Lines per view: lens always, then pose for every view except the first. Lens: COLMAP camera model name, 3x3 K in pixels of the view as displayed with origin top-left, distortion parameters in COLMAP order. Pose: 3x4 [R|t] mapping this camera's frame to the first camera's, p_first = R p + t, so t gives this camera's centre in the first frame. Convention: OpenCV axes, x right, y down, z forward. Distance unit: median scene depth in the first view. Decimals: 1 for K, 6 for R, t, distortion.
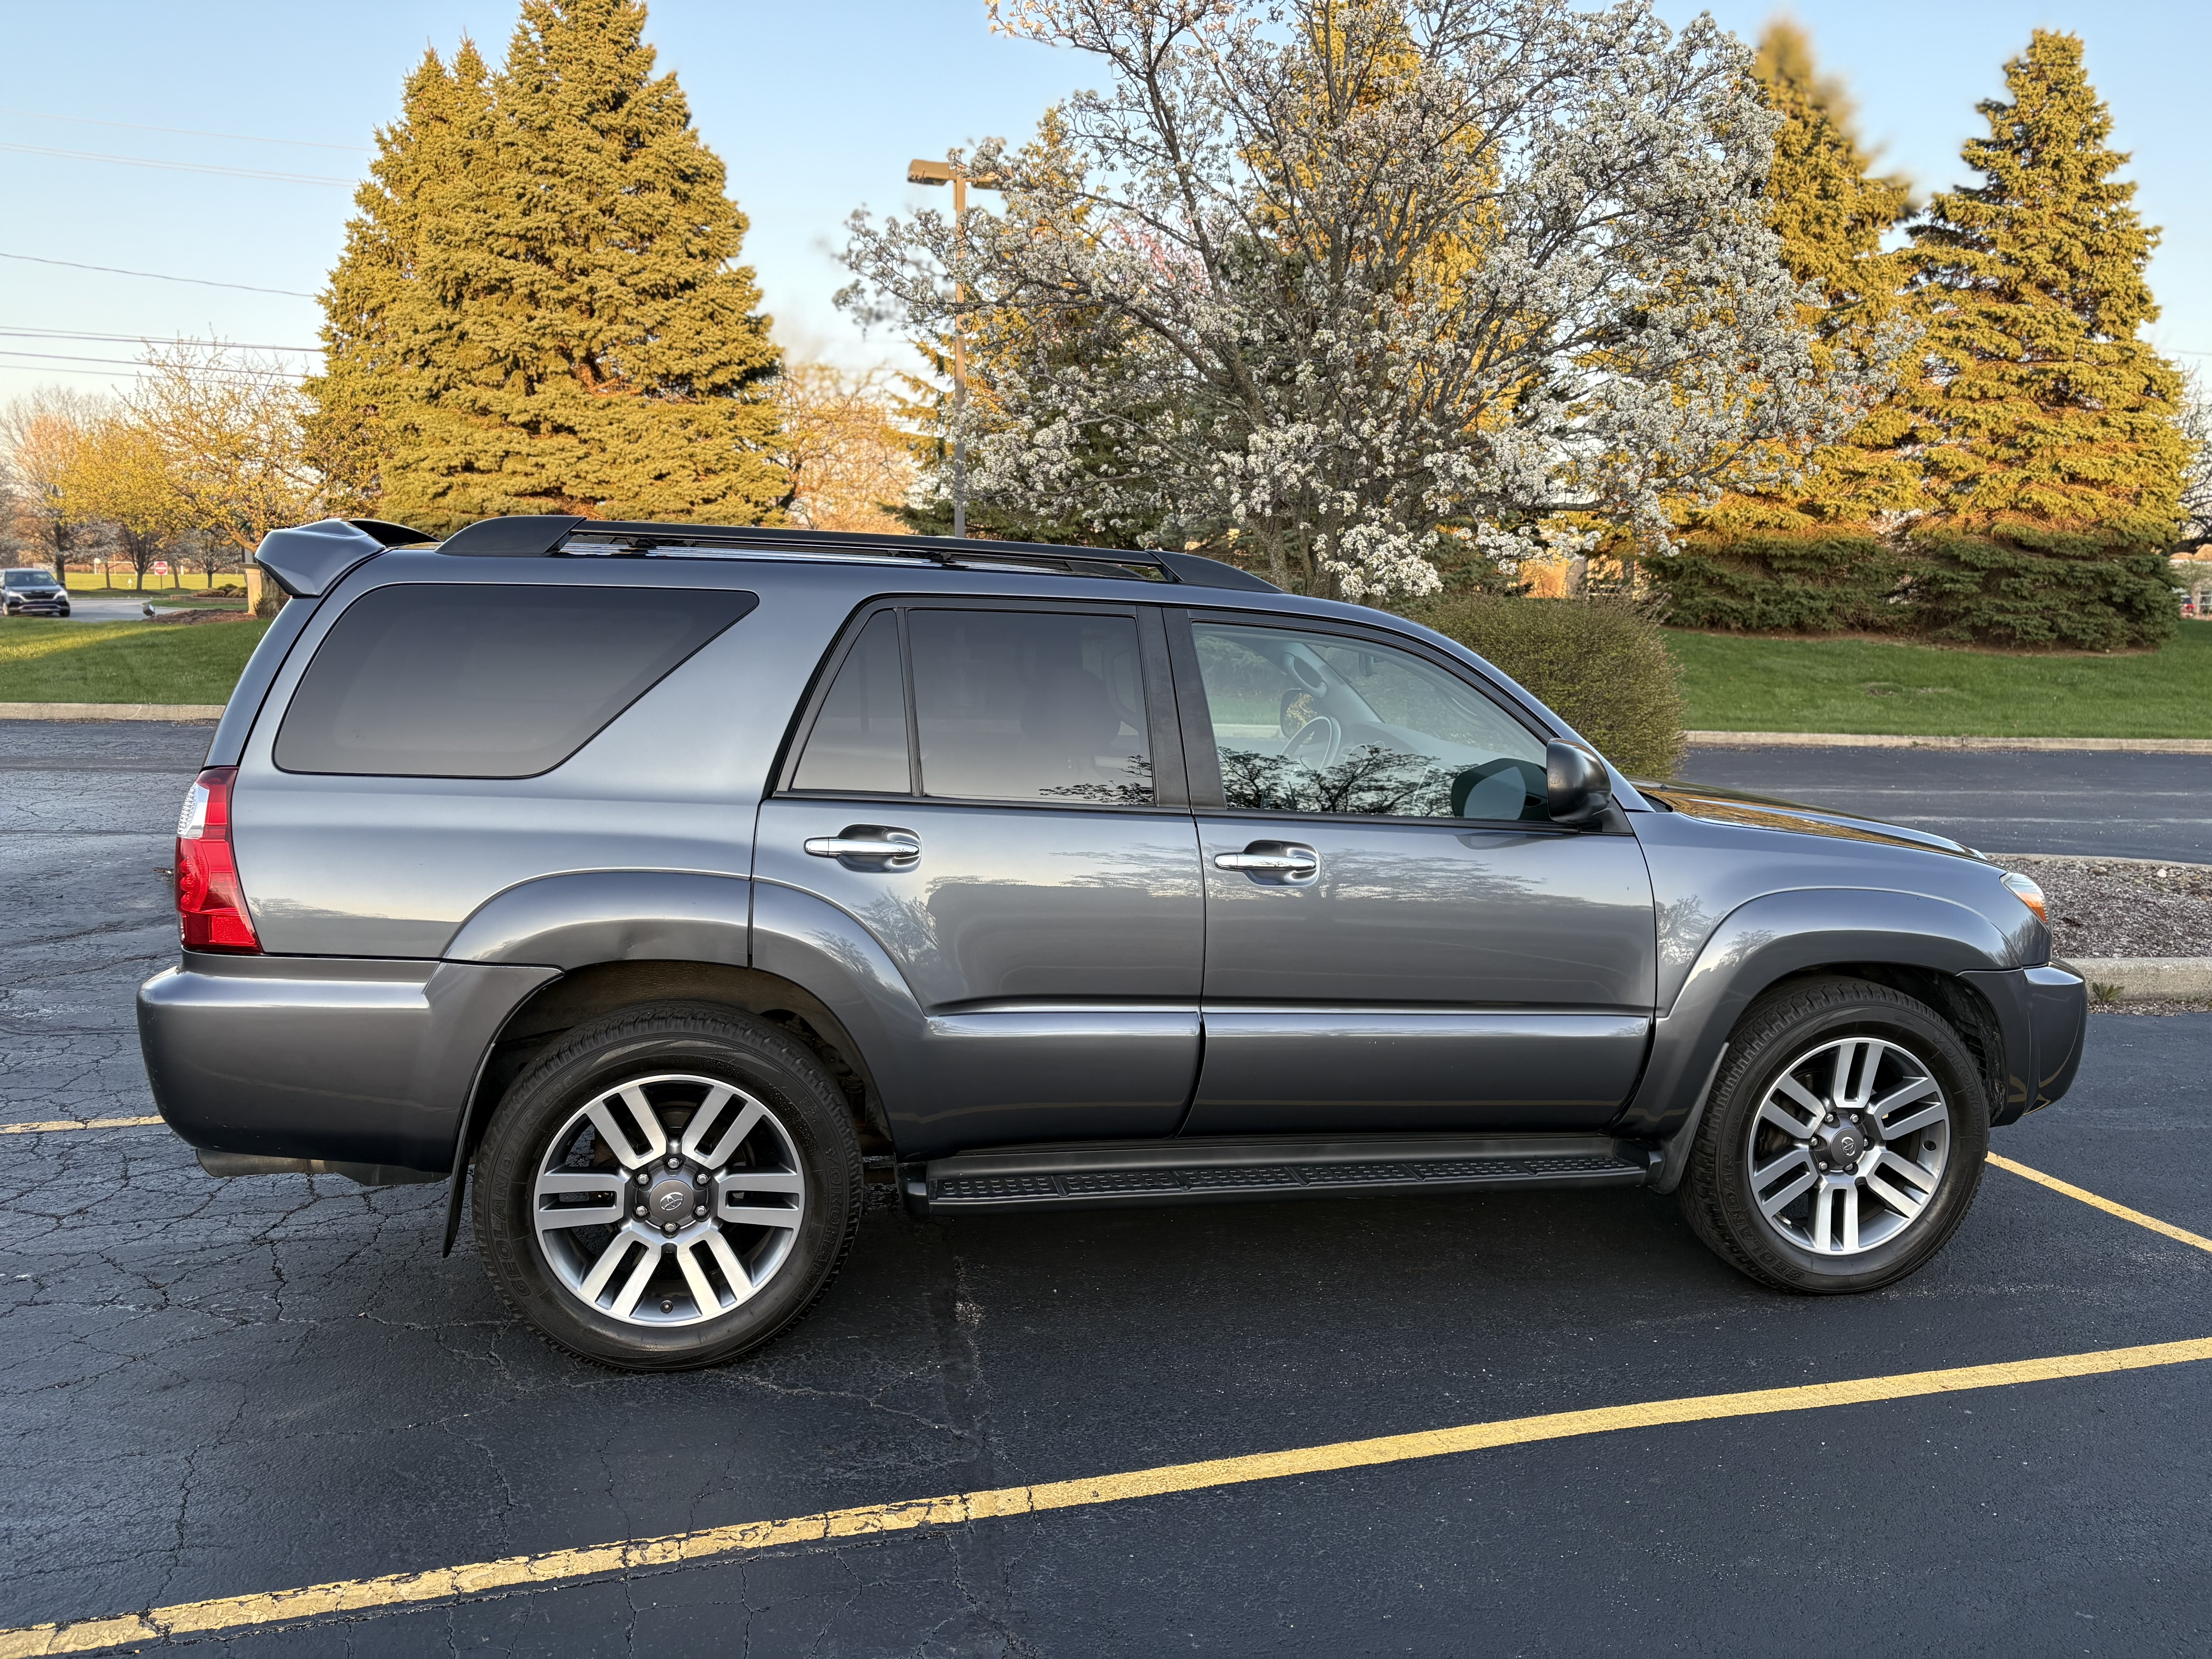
lens RADIAL K [[1670.5, 0, 1115.0], [0, 1670.5, 829.2], [0, 0, 1]] dist [0.024829, -0.011608]
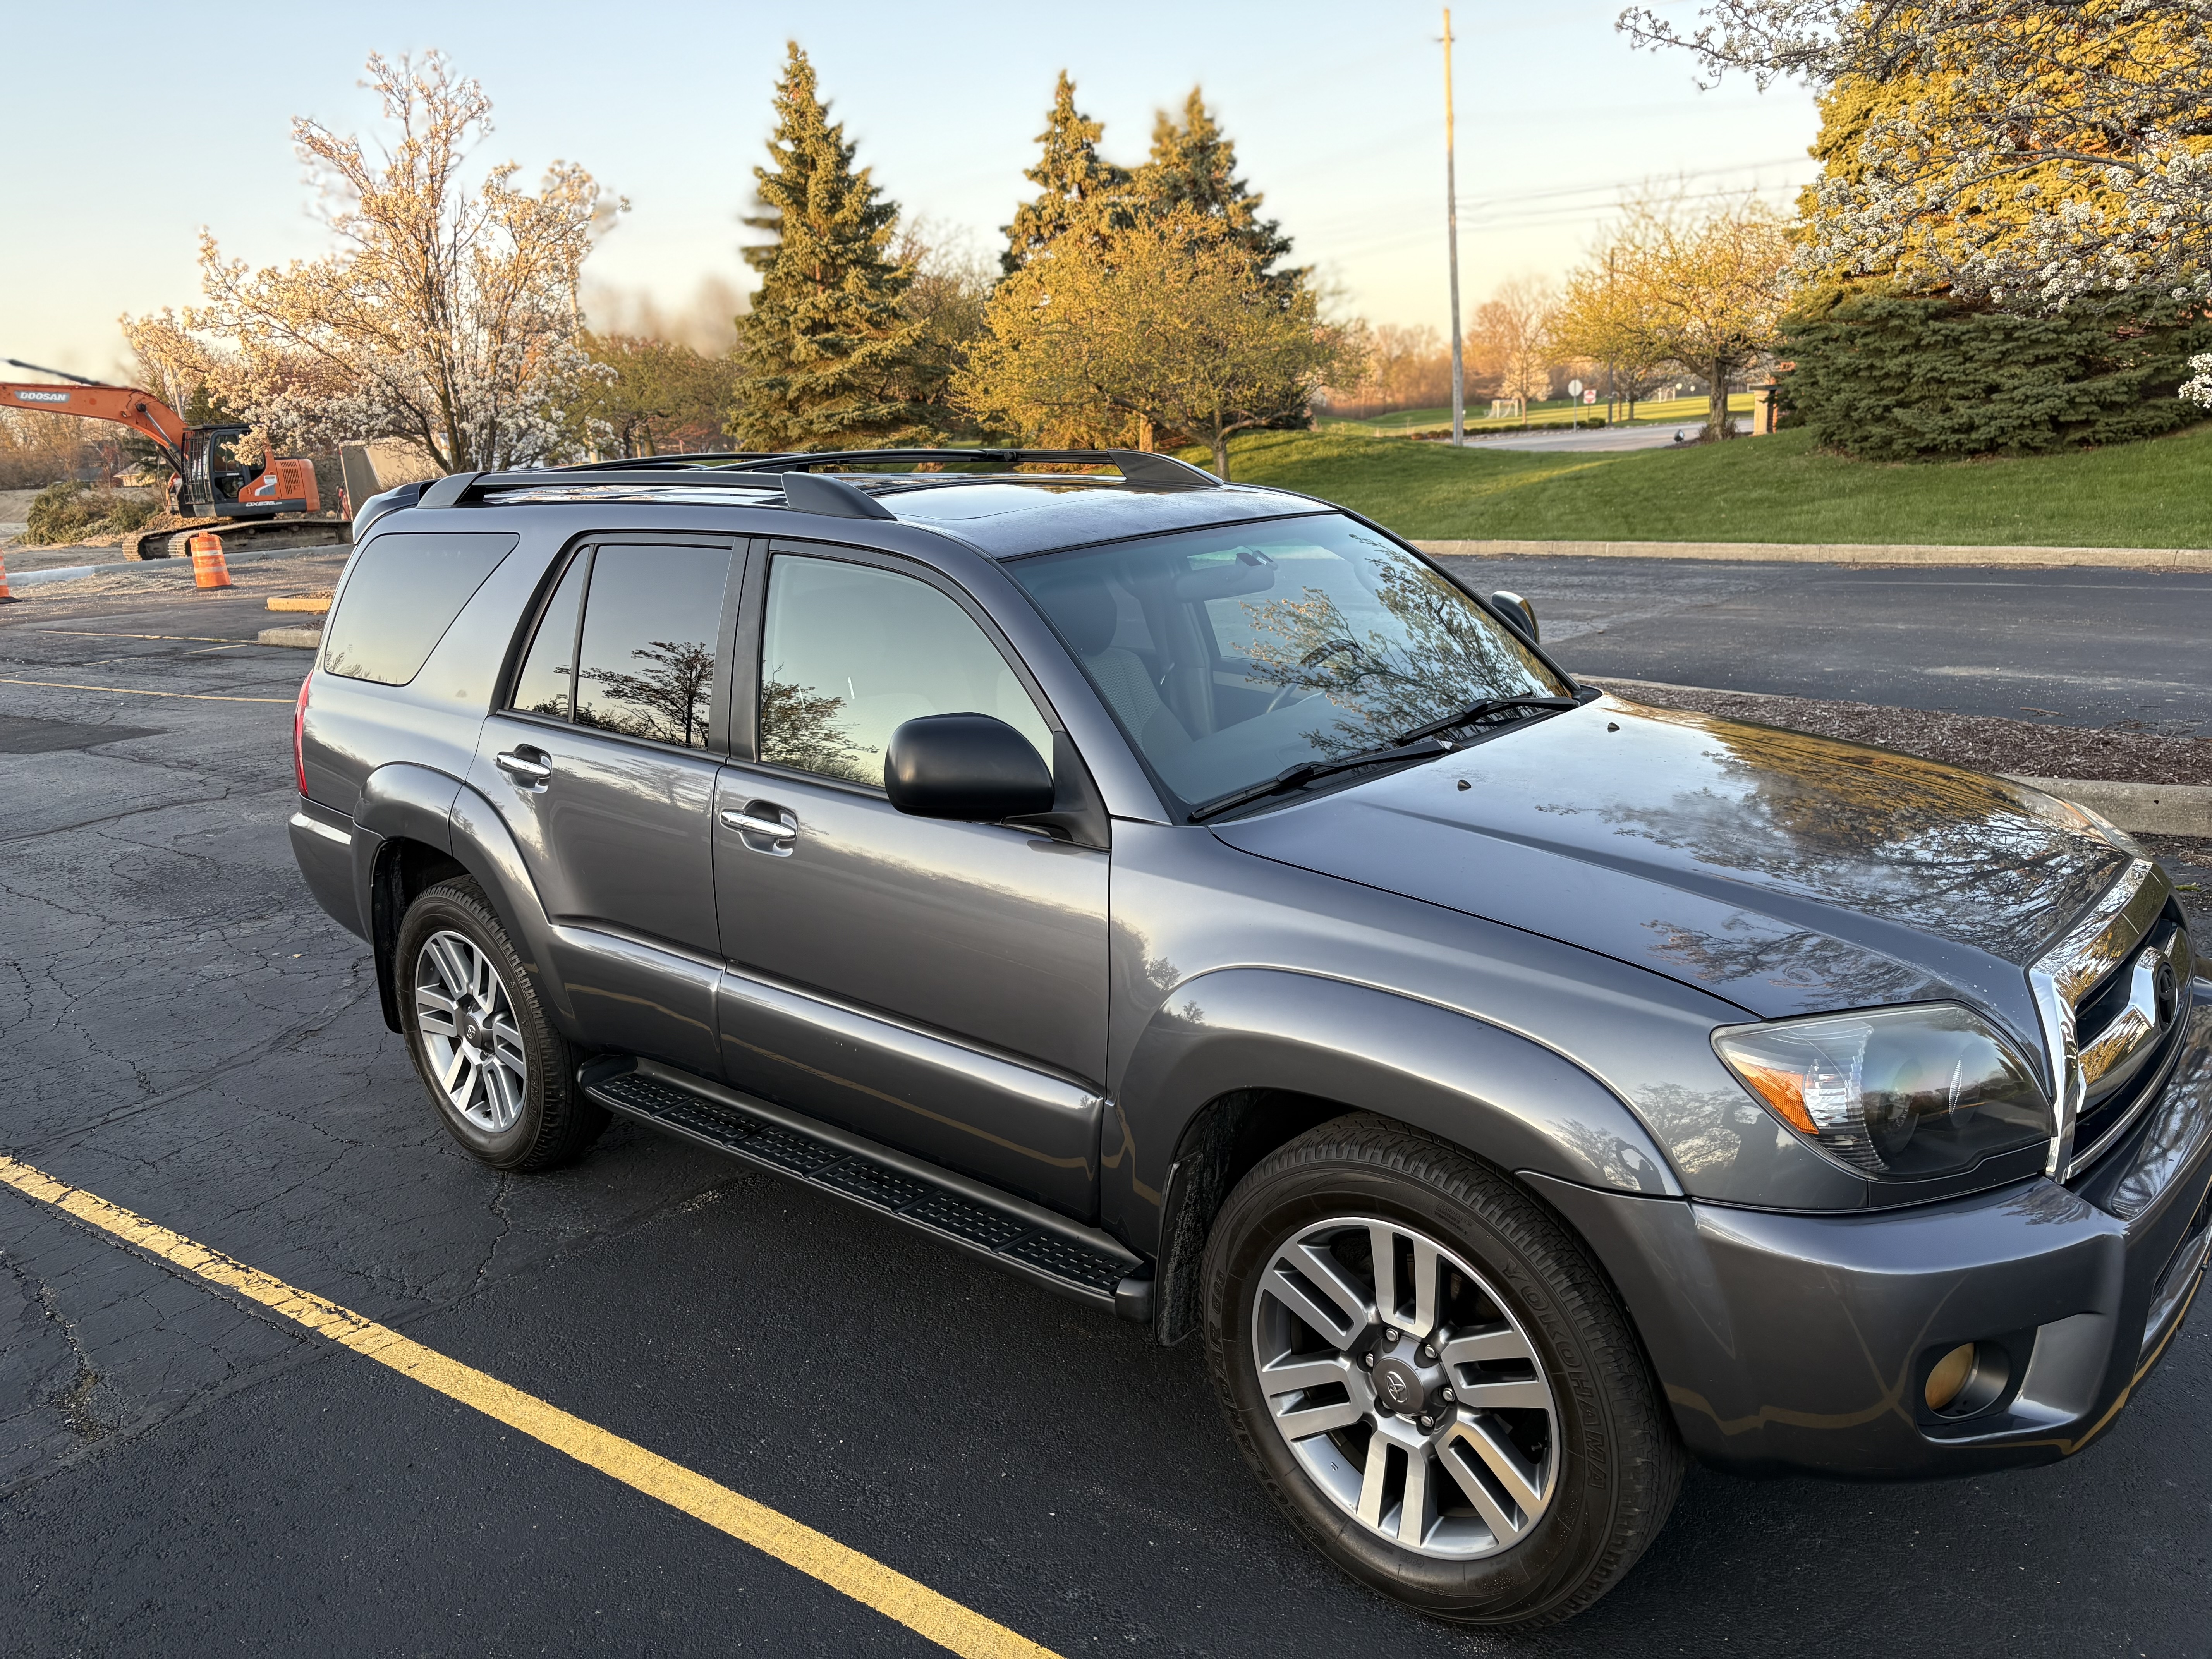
lens RADIAL K [[1670.5, 0, 1105.6], [0, 1670.5, 830.8], [0, 0, 1]] dist [0.024829, -0.011608]
pose [[0.599393, 0.134385, -0.789093, 0.267057], [-0.043053, 0.989792, 0.135862, -0.031471], [0.799296, -0.047462, 0.599060, 0.172918]]
